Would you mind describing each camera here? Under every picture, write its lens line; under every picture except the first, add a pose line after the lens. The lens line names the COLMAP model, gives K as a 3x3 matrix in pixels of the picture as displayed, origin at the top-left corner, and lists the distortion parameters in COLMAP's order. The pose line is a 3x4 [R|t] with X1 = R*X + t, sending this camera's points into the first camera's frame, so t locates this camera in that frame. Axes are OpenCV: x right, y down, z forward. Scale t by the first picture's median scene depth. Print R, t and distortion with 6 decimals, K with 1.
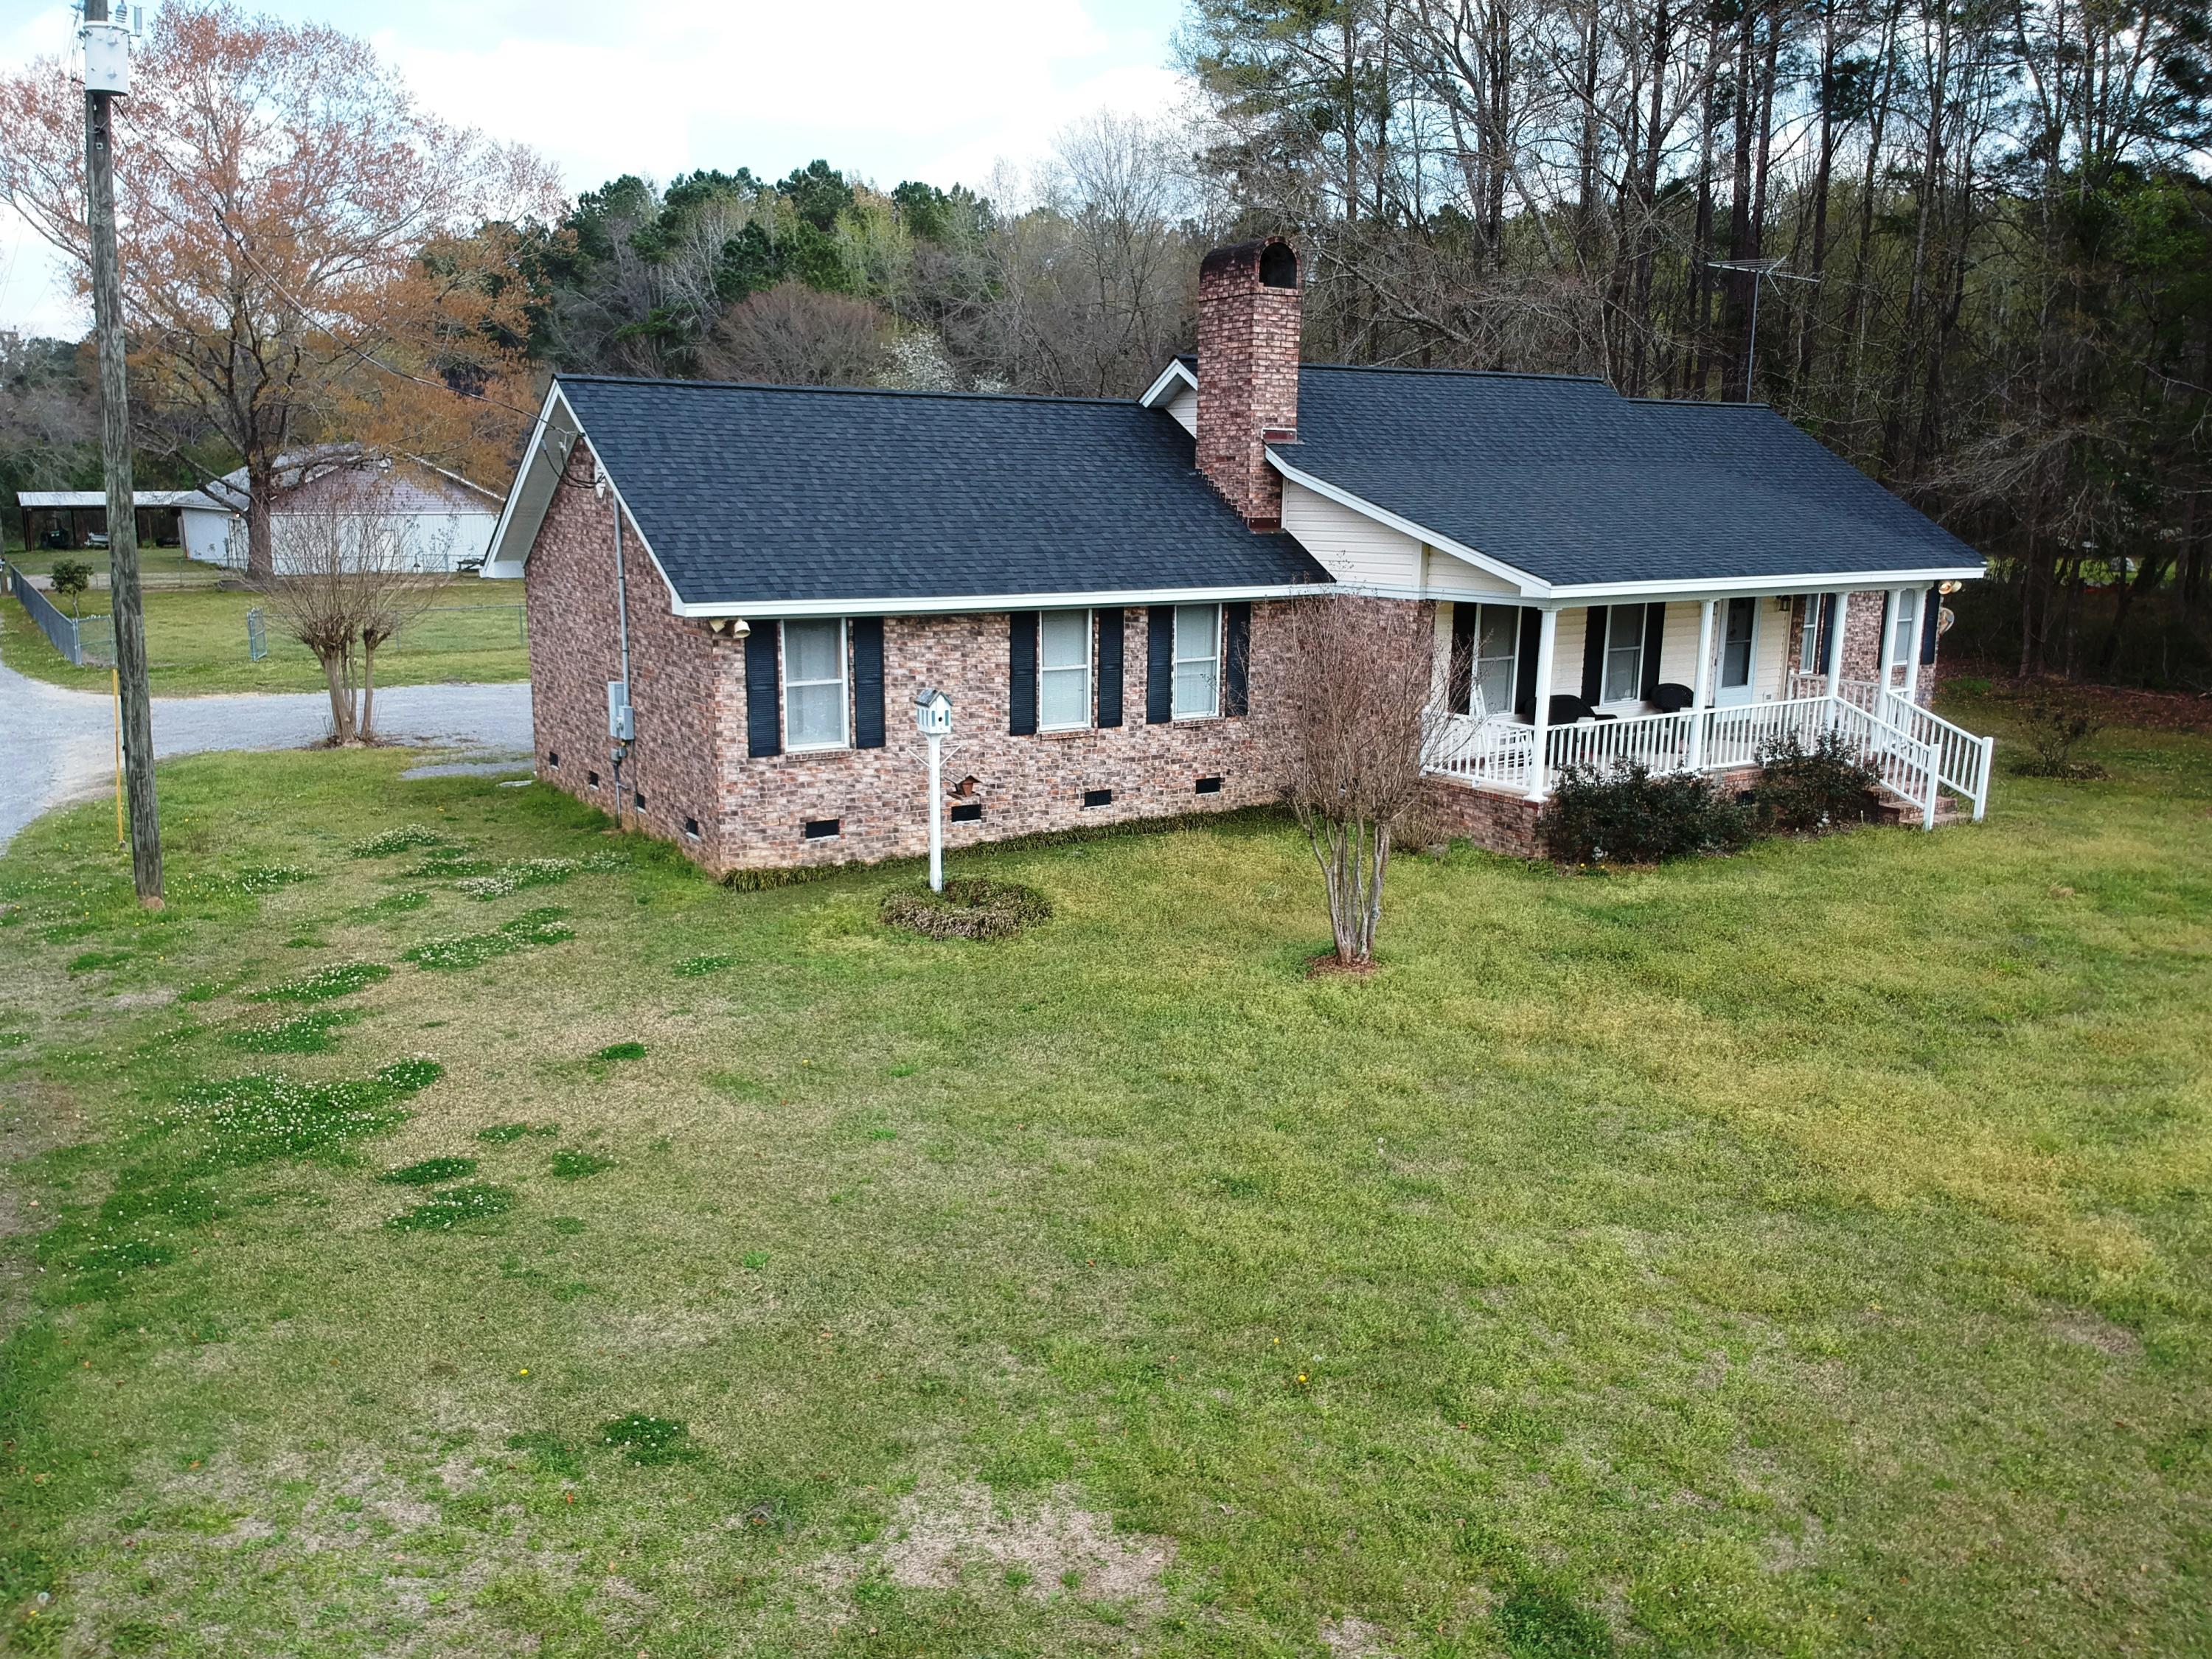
lens RADIAL K [[1642.6, 0, 1097.9], [0, 1642.6, 853.3], [0, 0, 1]] dist [0.091341, -0.192006]
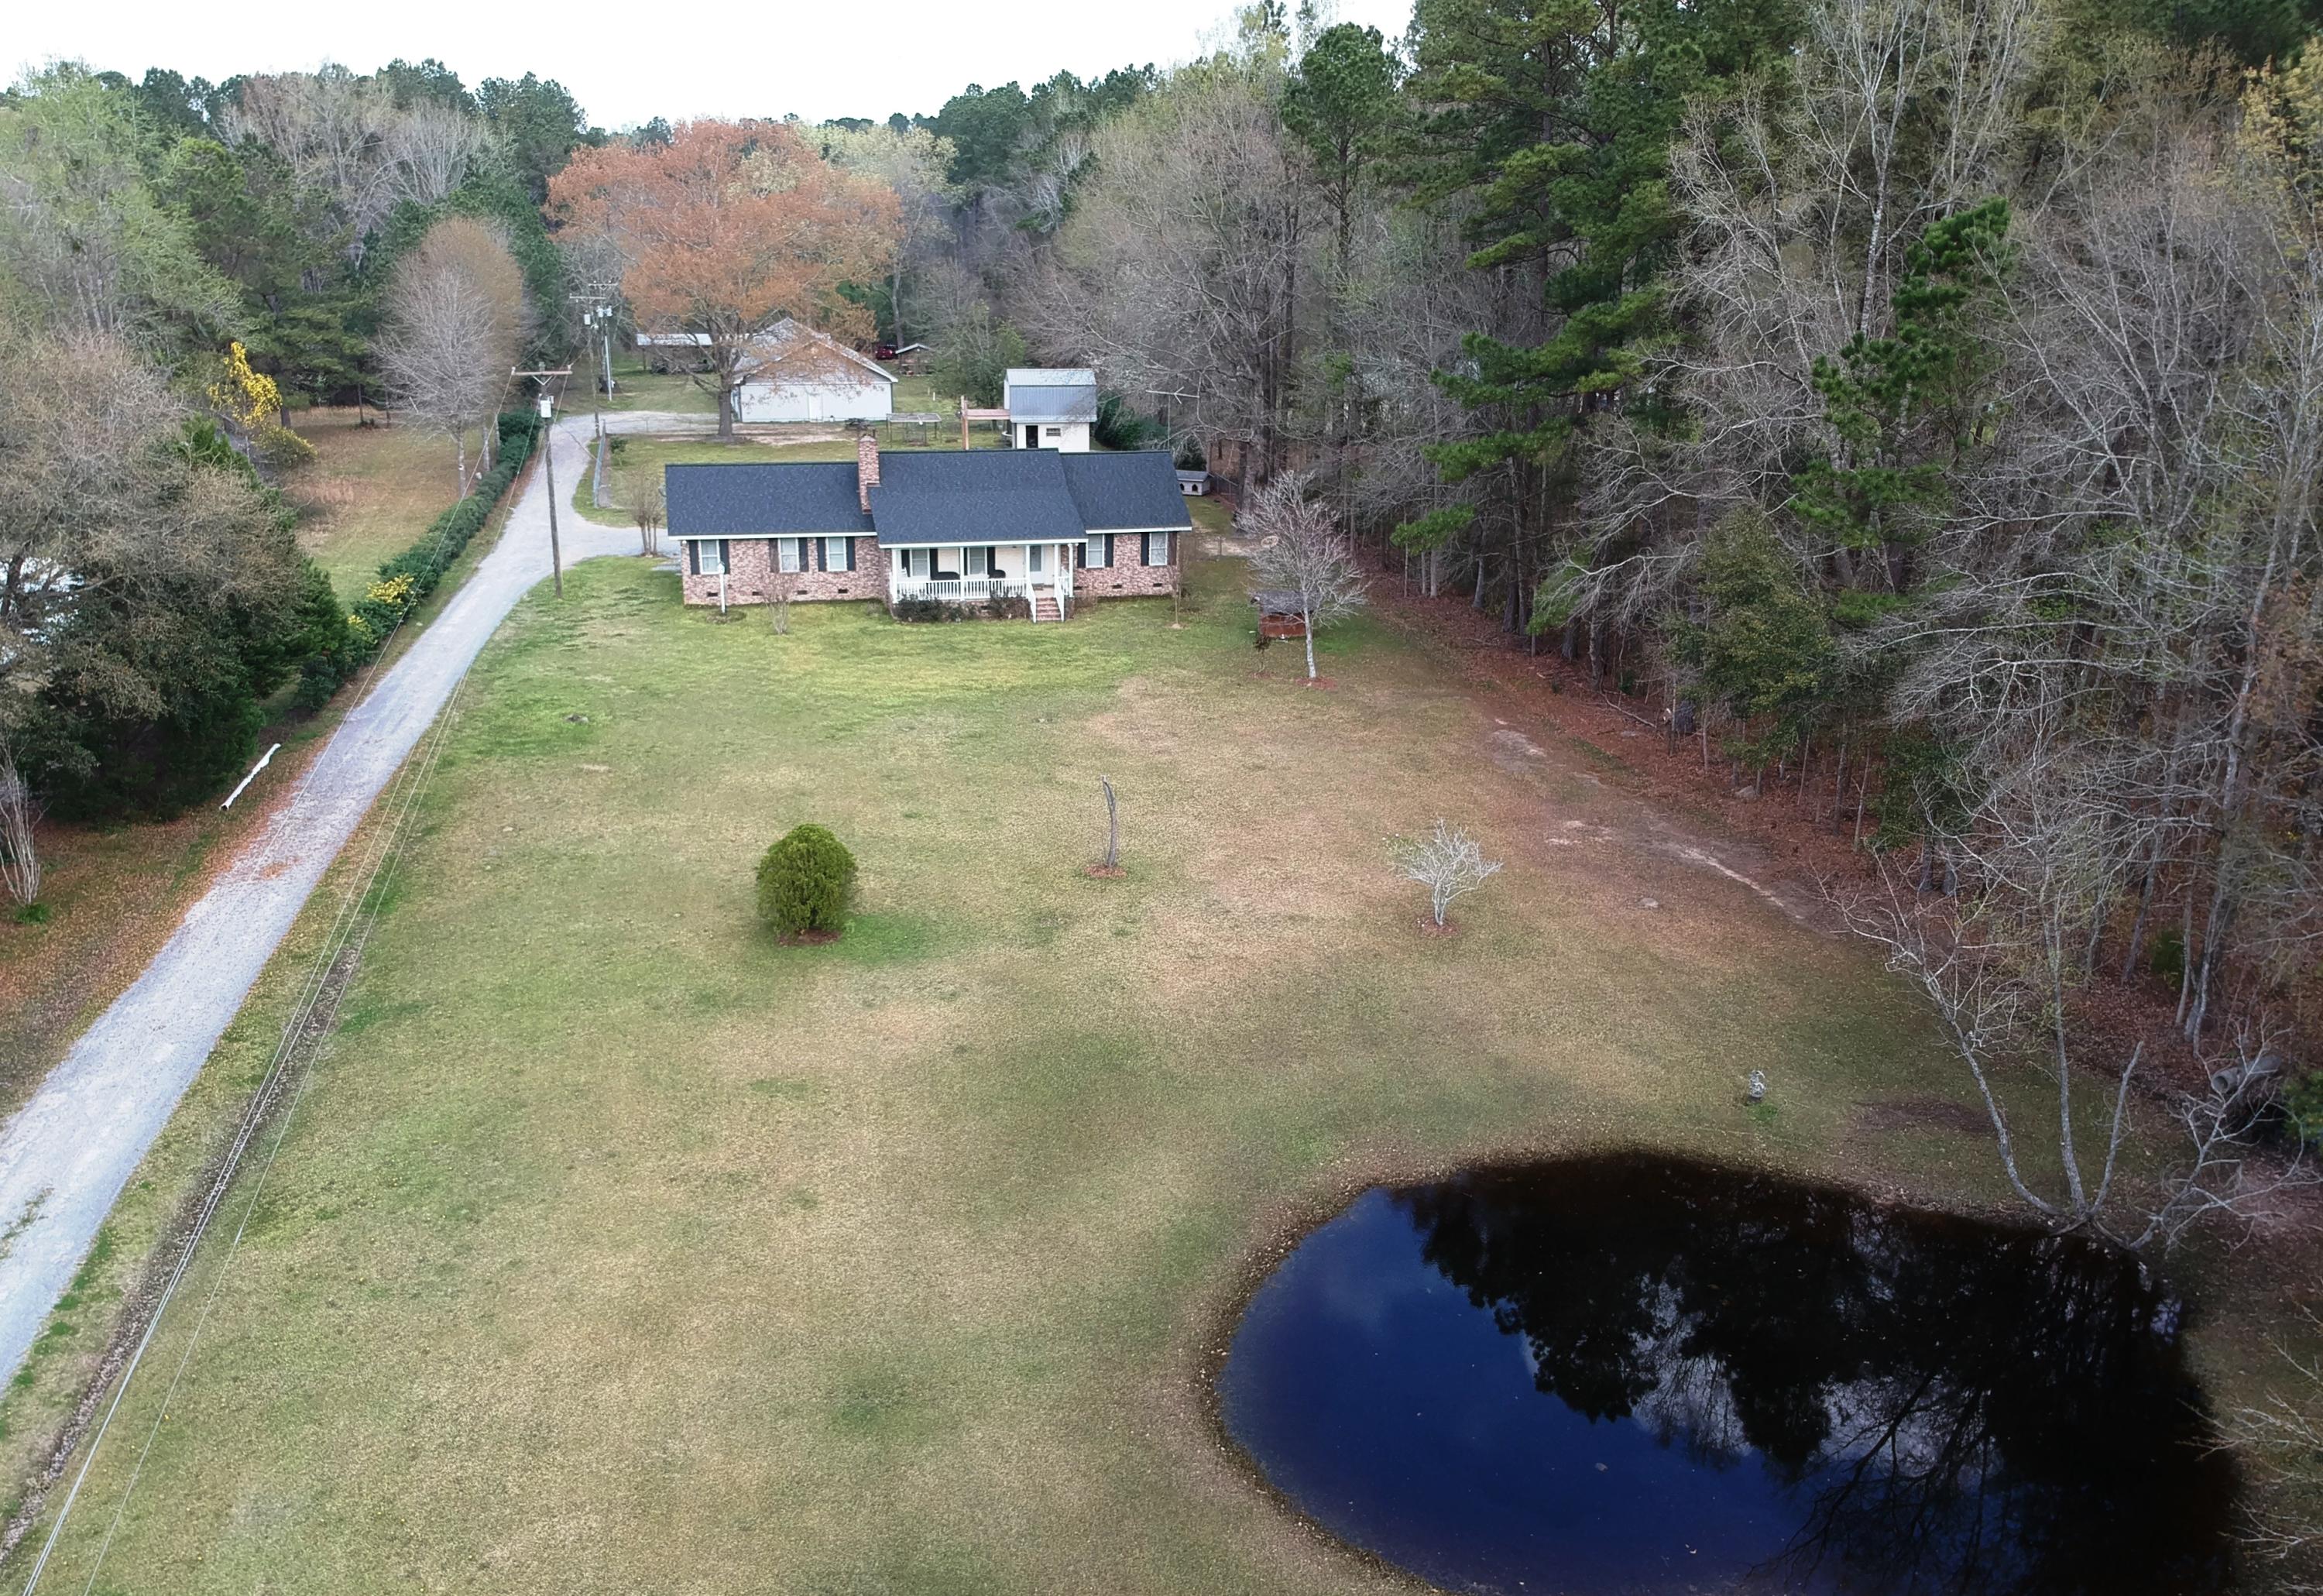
lens RADIAL K [[1830.0, 0, 1106.7], [0, 1830.0, 847.3], [0, 0, 1]] dist [0.135016, -0.278441]
pose [[0.931106, 0.119593, -0.344587, 1.979806], [-0.078705, 0.988340, 0.130347, -0.058451], [0.356157, -0.094246, 0.929661, -2.395980]]
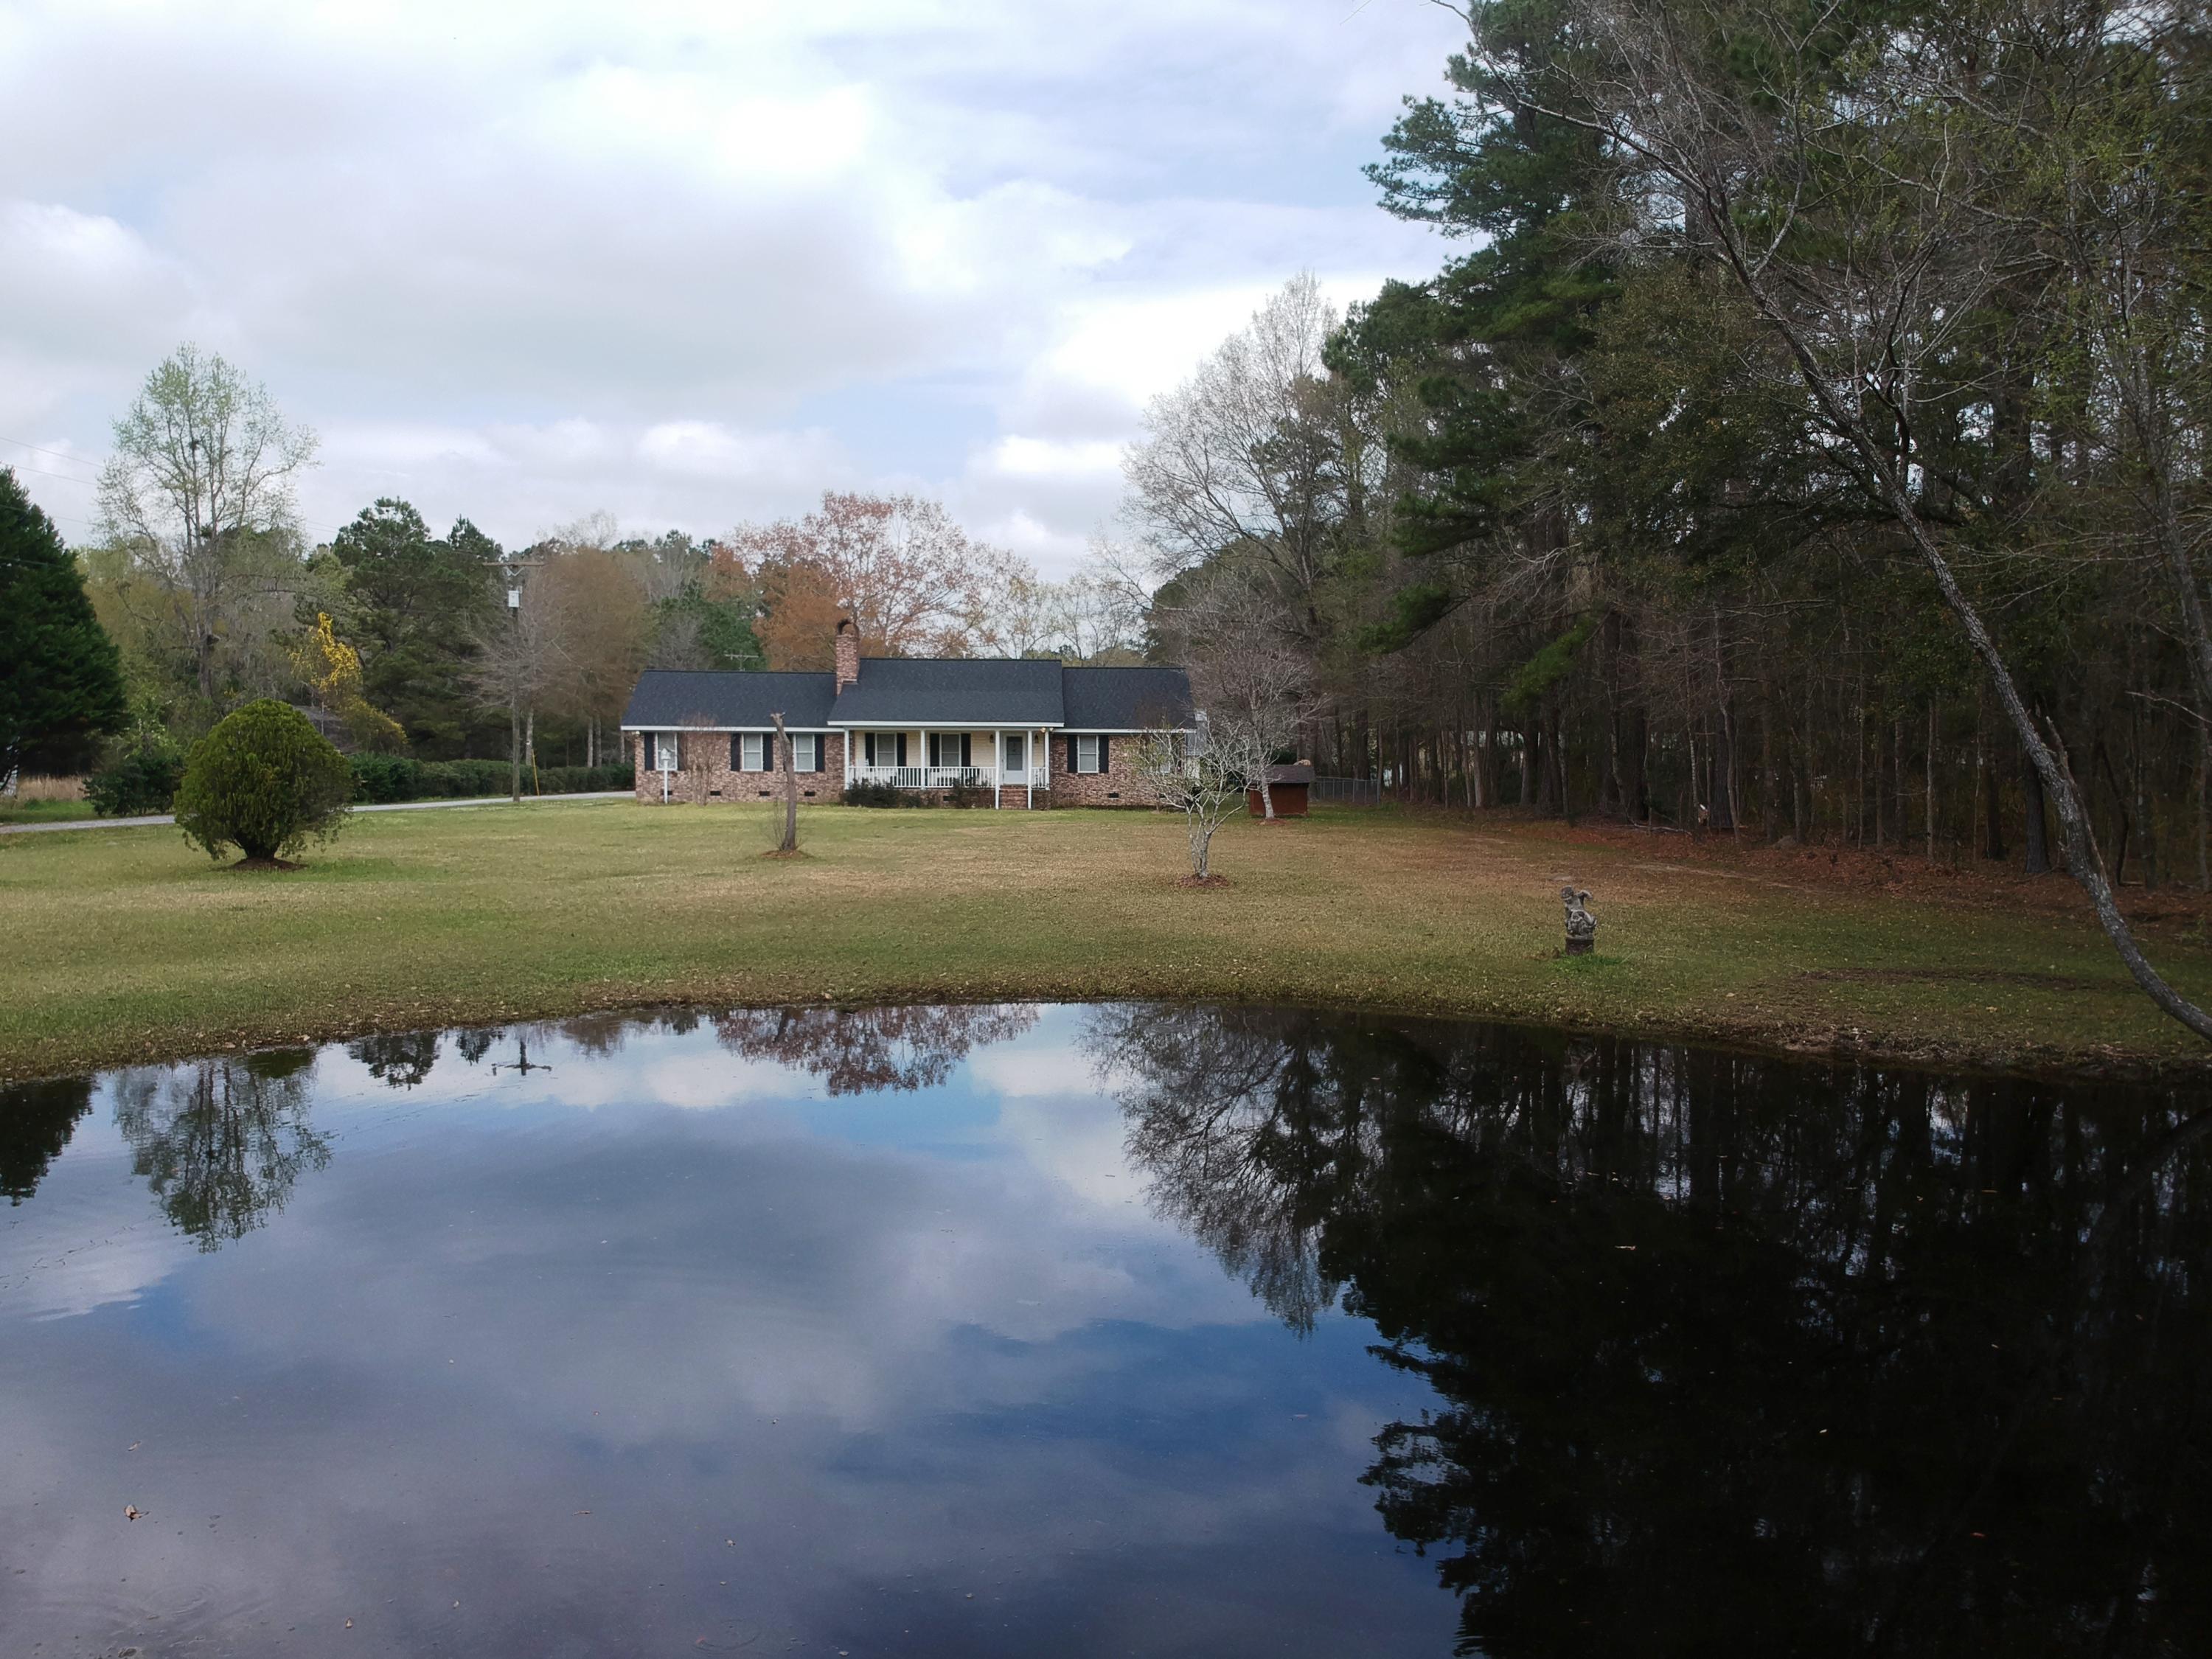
lens RADIAL K [[1676.3, 0, 1104.4], [0, 1676.3, 823.1], [0, 0, 1]] dist [0.090878, -0.186970]
pose [[0.858042, 0.013178, -0.513410, 2.197474], [-0.110566, 0.980970, -0.159605, 0.459896], [0.501536, 0.193714, 0.843170, -1.362101]]
